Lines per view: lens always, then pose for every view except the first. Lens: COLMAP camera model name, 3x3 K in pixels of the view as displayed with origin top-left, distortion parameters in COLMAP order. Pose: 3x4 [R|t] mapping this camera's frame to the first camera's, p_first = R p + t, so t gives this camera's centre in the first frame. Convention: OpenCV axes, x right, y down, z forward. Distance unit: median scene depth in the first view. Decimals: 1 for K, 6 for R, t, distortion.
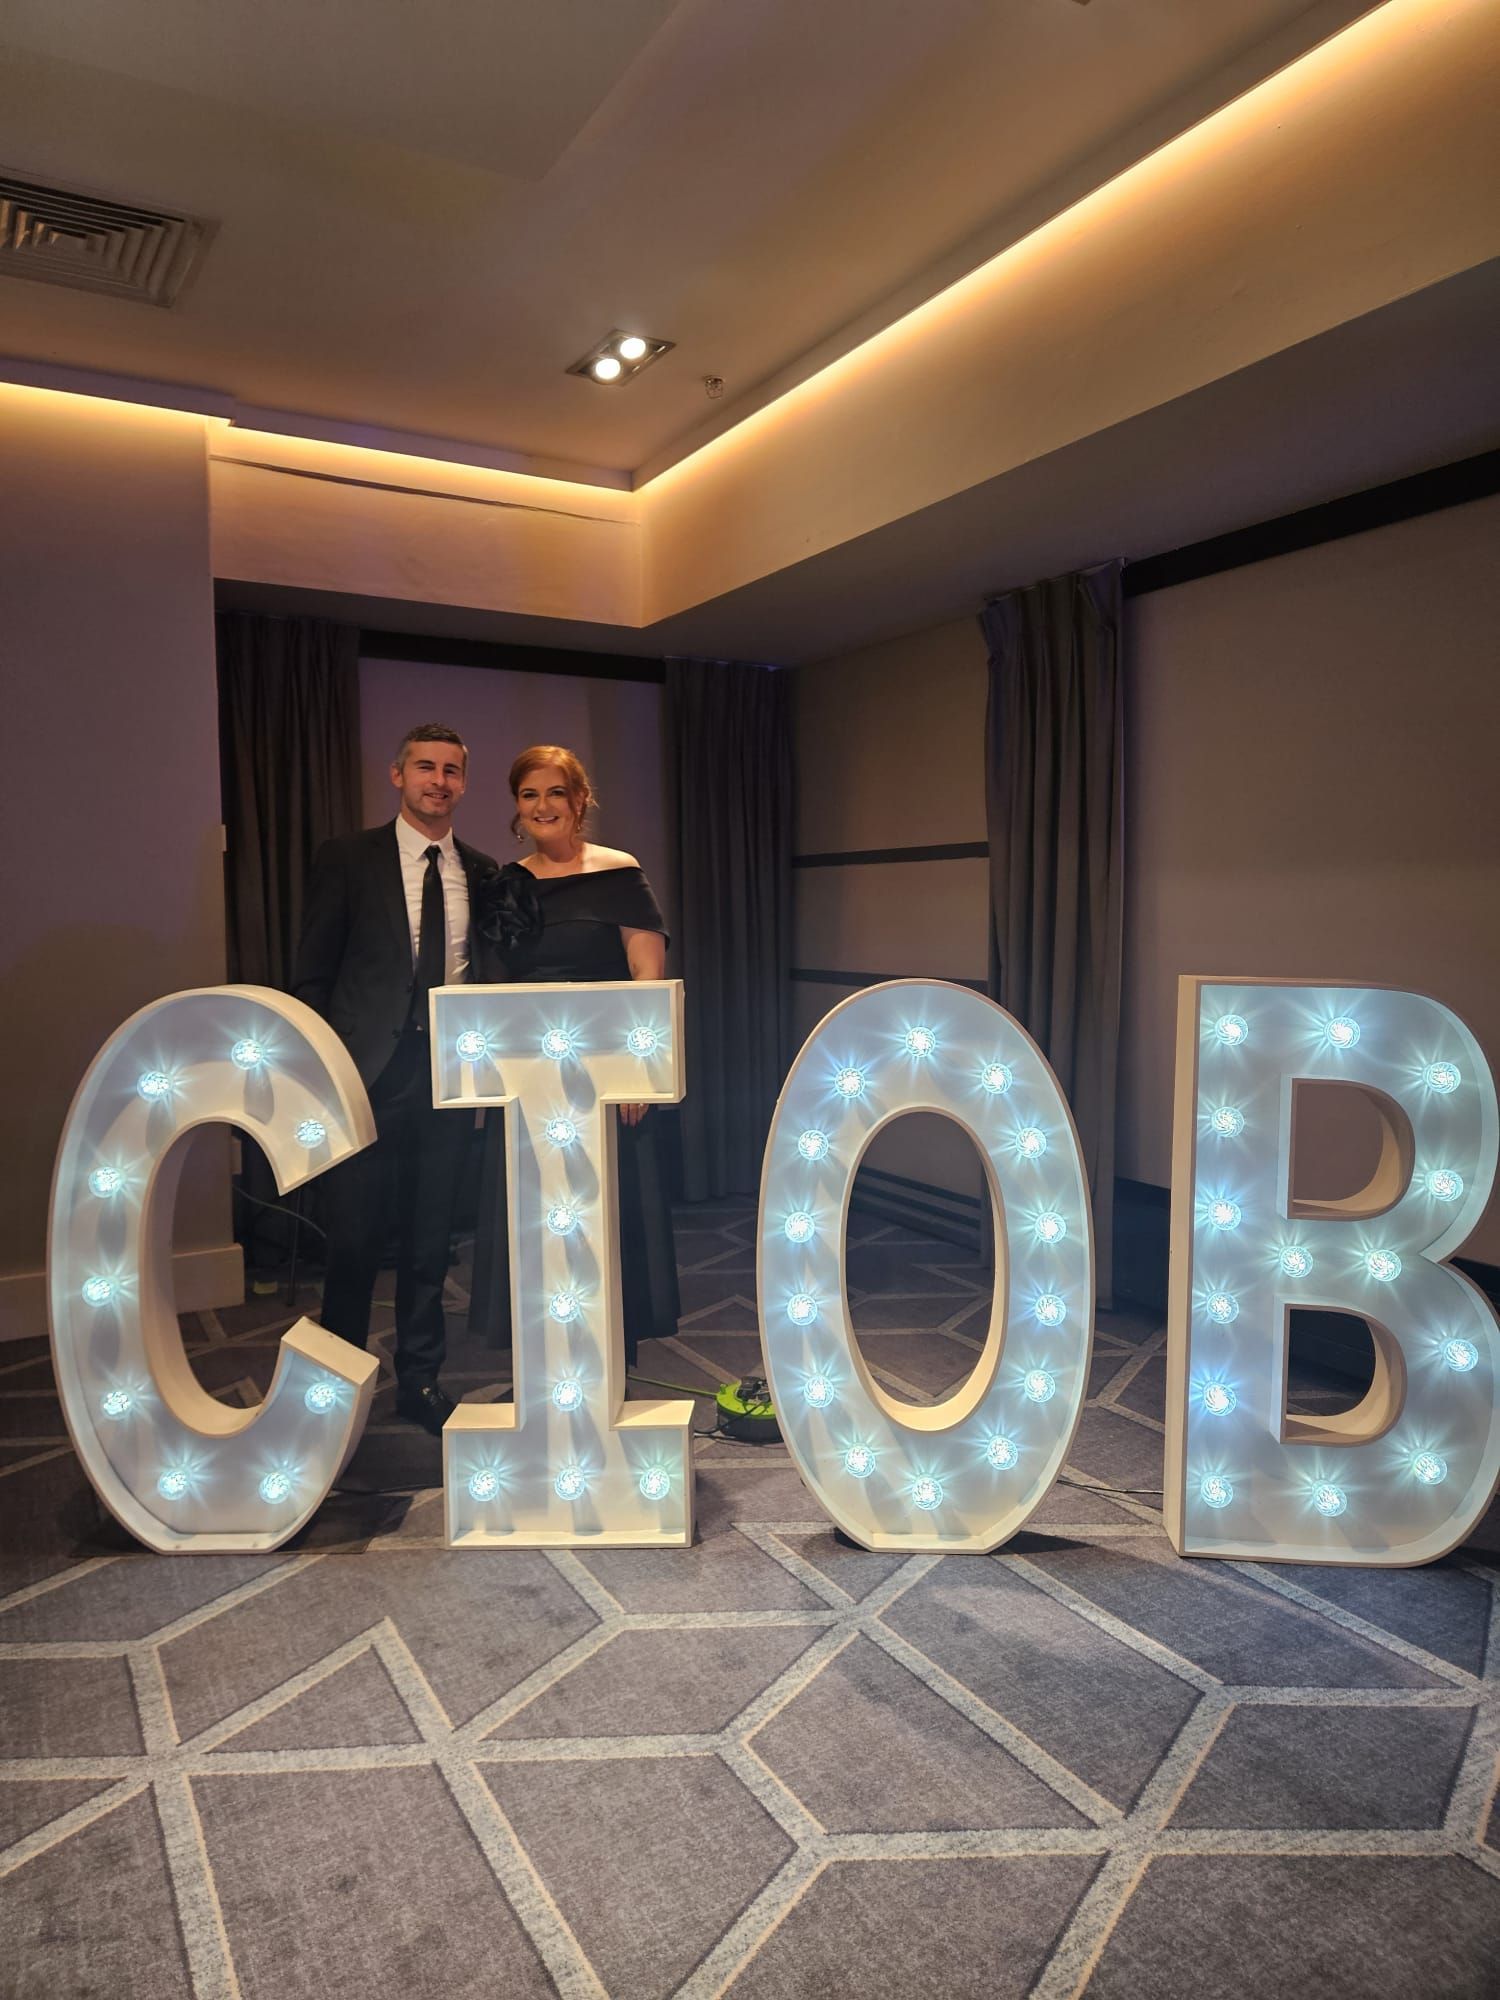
lens RADIAL K [[1329.9, 0, 746.8], [0, 1329.9, 1001.7], [0, 0, 1]] dist [0.039993, -0.001187]
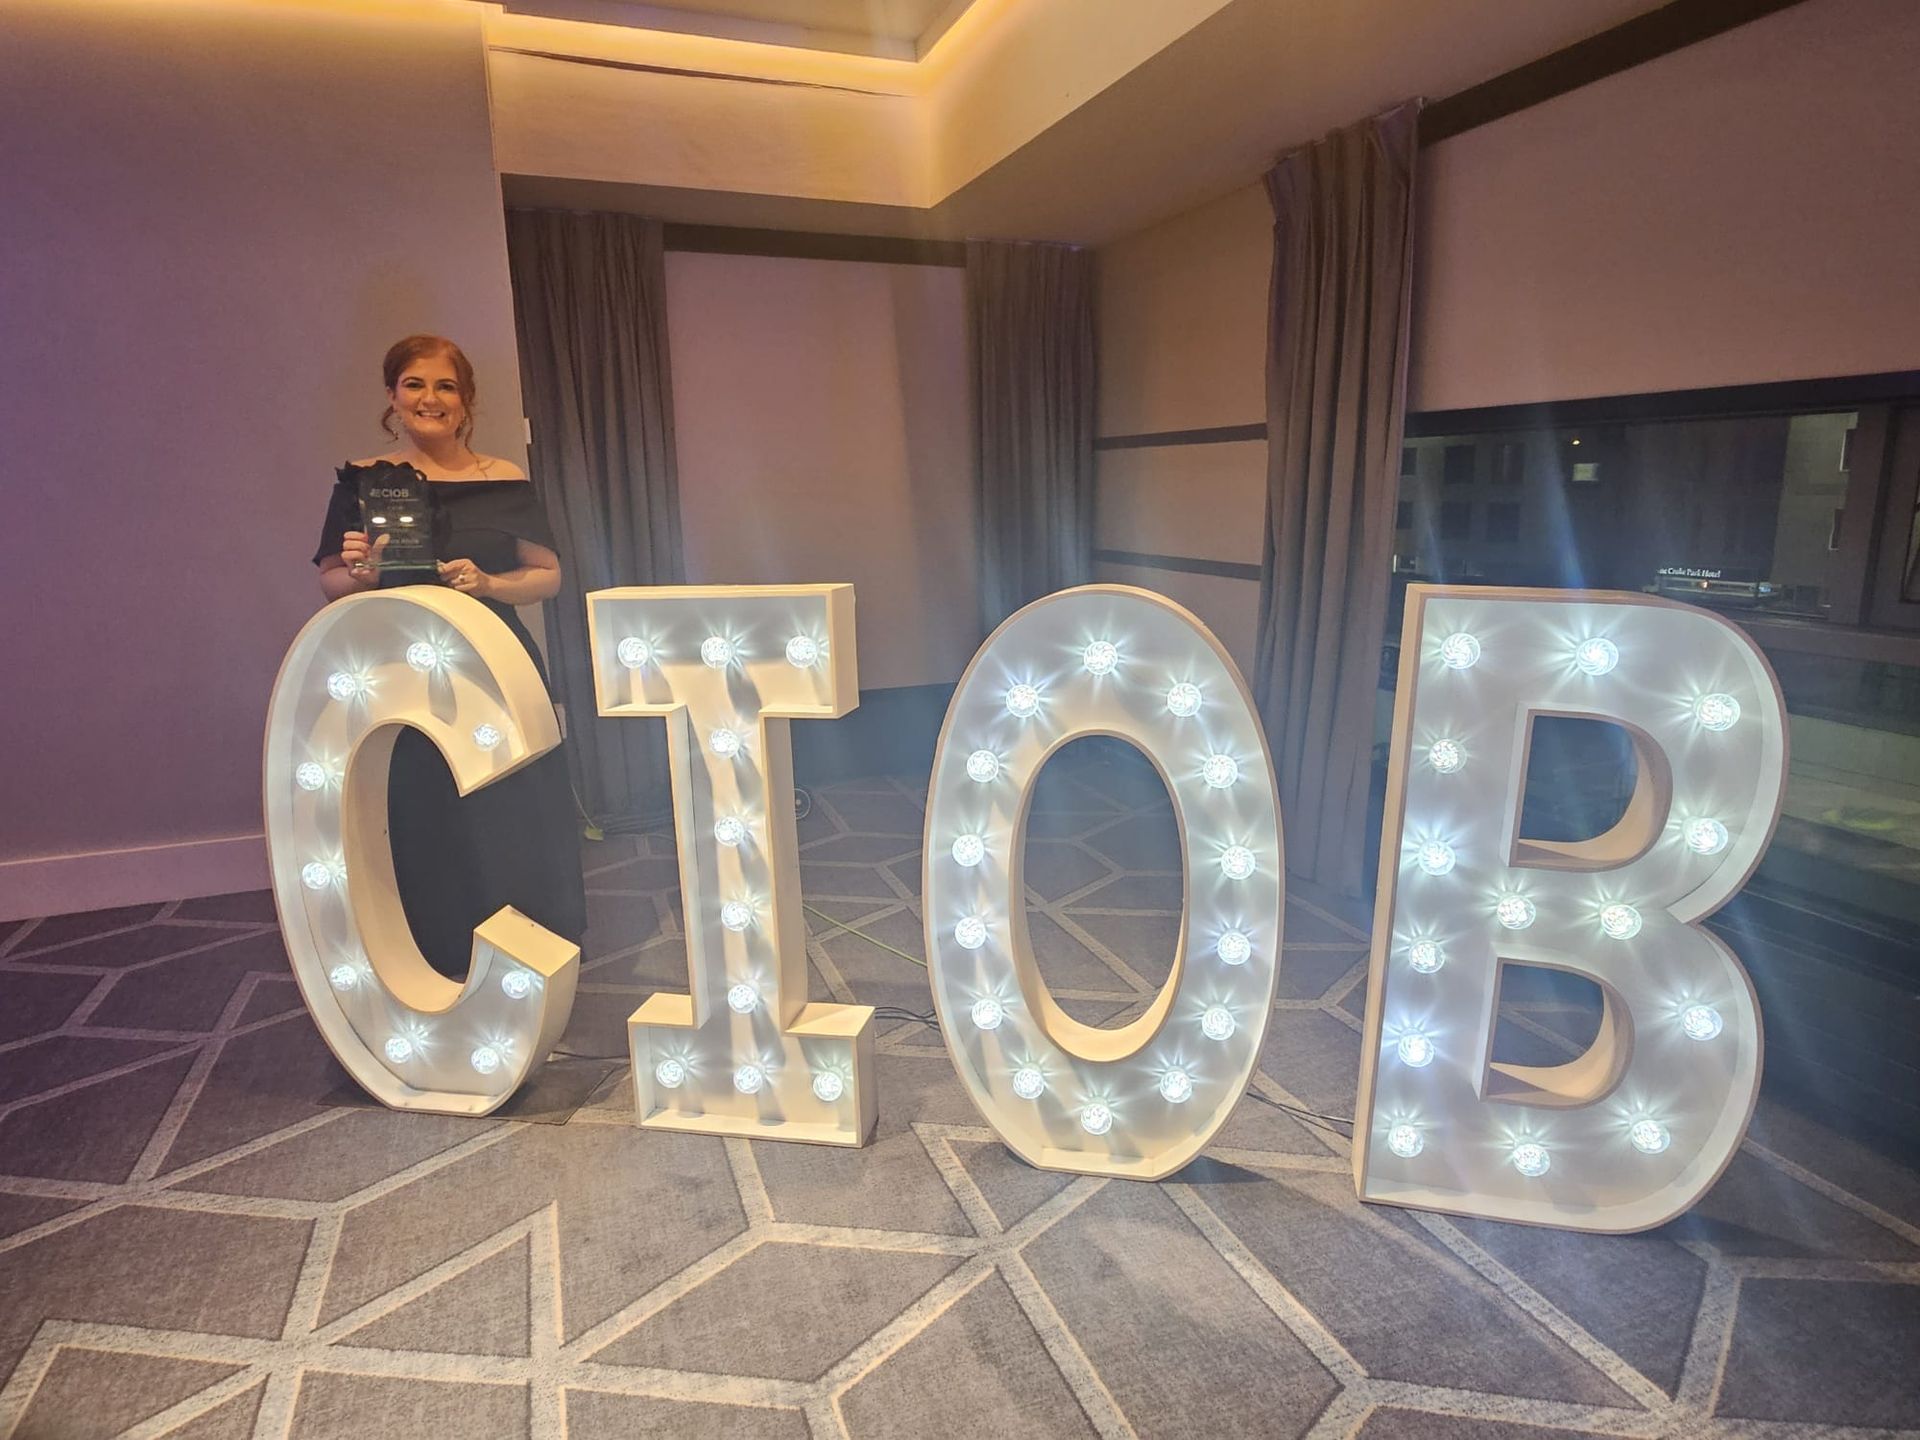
lens RADIAL K [[1102.4, 0, 961.4], [0, 1102.4, 729.7], [0, 0, 1]] dist [-0.002631, 0.016042]
pose [[0.988174, 0.029249, -0.150522, 0.150057], [-0.005807, 0.988073, 0.153880, -0.036053], [0.153227, -0.151186, 0.976557, 0.241835]]
